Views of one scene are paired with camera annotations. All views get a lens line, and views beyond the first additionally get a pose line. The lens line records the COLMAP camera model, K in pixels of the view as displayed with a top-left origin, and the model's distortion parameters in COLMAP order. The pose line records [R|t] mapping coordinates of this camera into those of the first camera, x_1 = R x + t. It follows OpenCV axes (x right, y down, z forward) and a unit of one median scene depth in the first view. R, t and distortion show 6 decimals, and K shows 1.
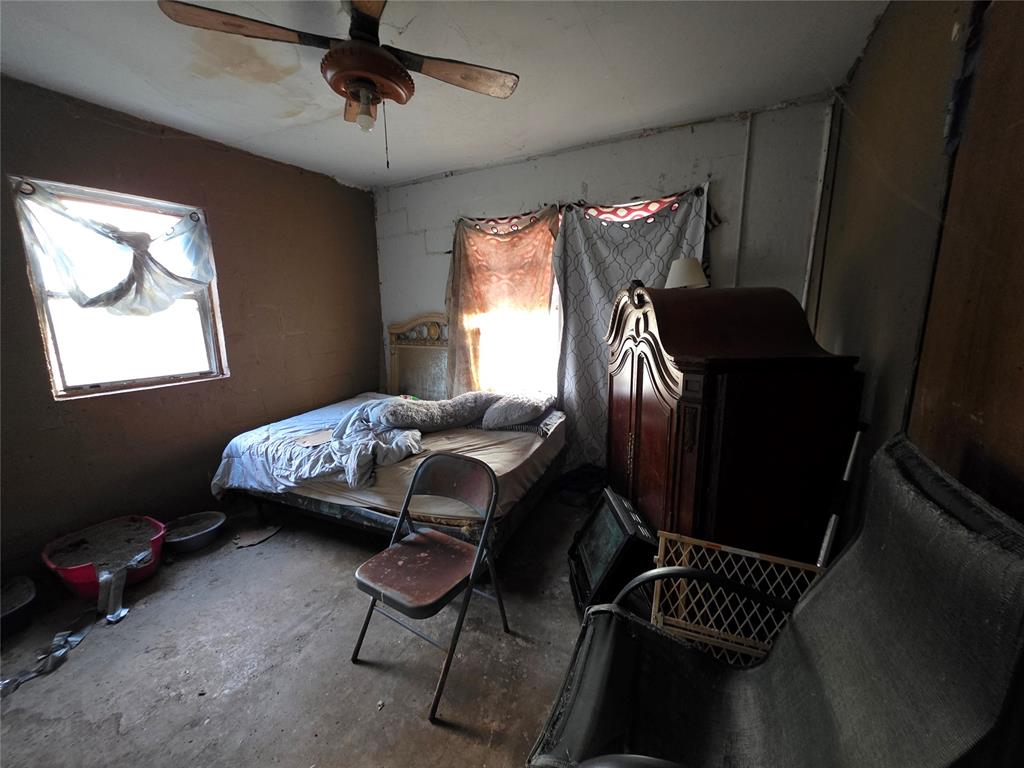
lens RADIAL K [[410.1, 0, 514.4], [0, 410.1, 382.2], [0, 0, 1]] dist [0.002284, 0.000281]
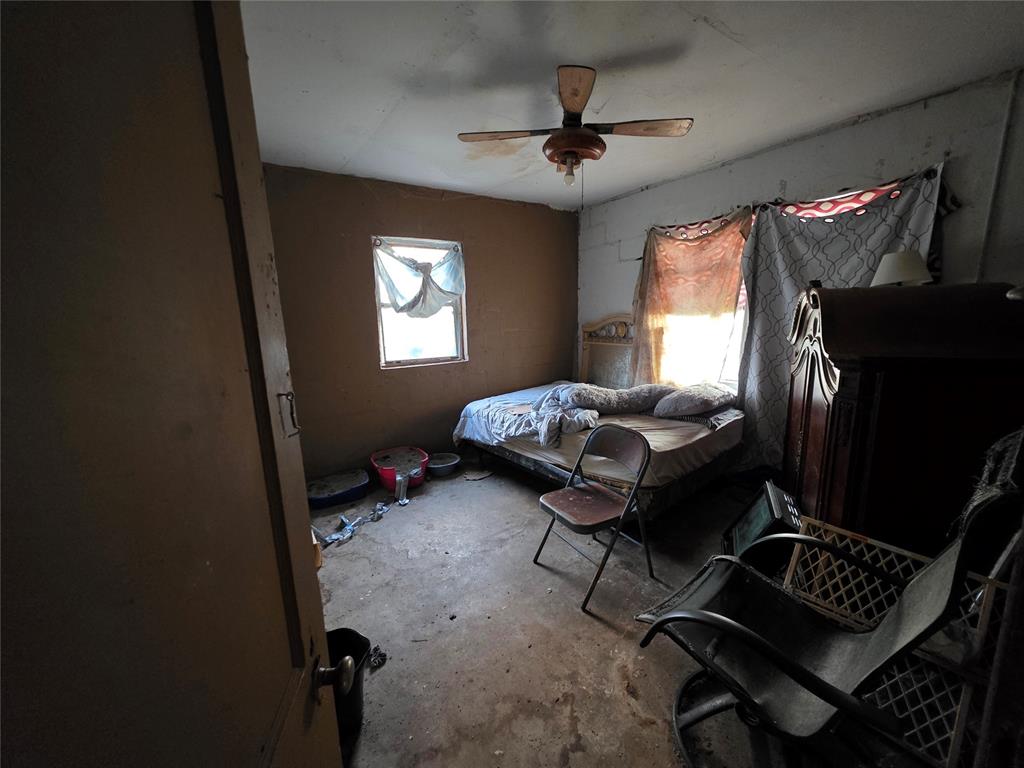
lens RADIAL K [[410.1, 0, 507.4], [0, 410.1, 379.3], [0, 0, 1]] dist [0.002284, 0.000281]
pose [[0.881544, 0.066614, -0.467378, 0.097335], [-0.069996, 0.997496, 0.010147, 0.032152], [0.466883, 0.023770, 0.883999, -0.206142]]
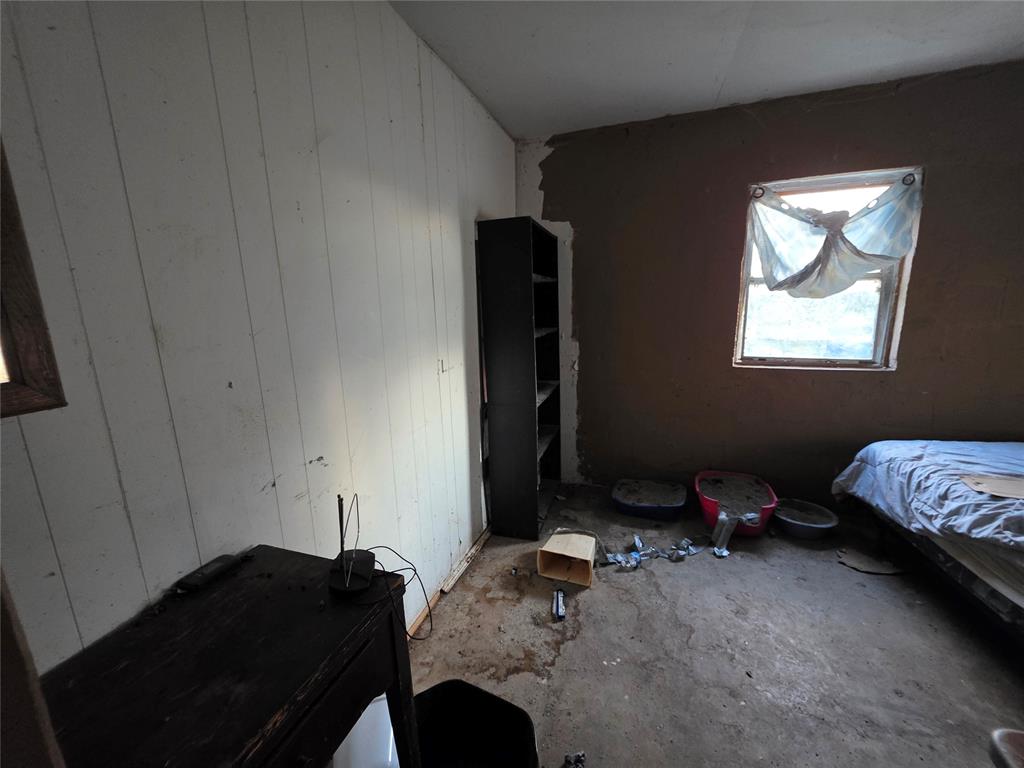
lens RADIAL K [[410.1, 0, 506.3], [0, 410.1, 383.9], [0, 0, 1]] dist [0.002284, 0.000281]
pose [[0.168829, 0.198480, -0.965455, -0.017261], [-0.153392, 0.972872, 0.173181, -0.013252], [0.973636, 0.118855, 0.194694, 0.088292]]
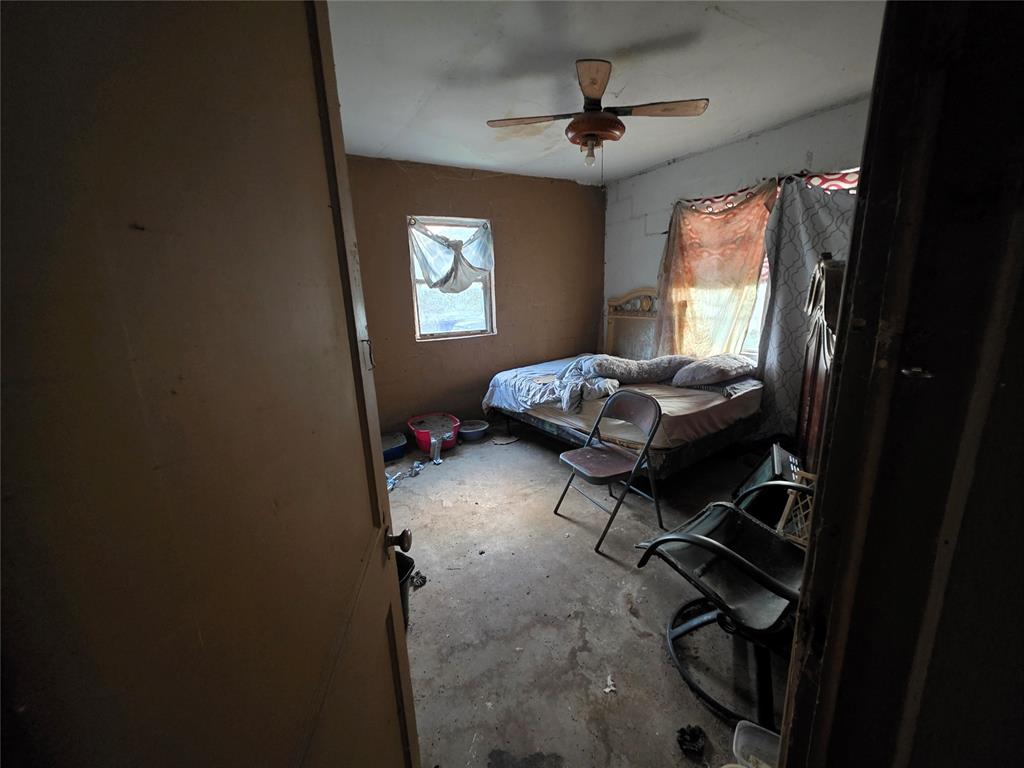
lens RADIAL K [[410.1, 0, 506.5], [0, 410.1, 376.2], [0, 0, 1]] dist [0.002284, 0.000281]
pose [[0.844260, 0.095649, -0.527329, 0.156037], [-0.072695, 0.995289, 0.064145, 0.050482], [0.530980, -0.015821, 0.847236, -0.284335]]
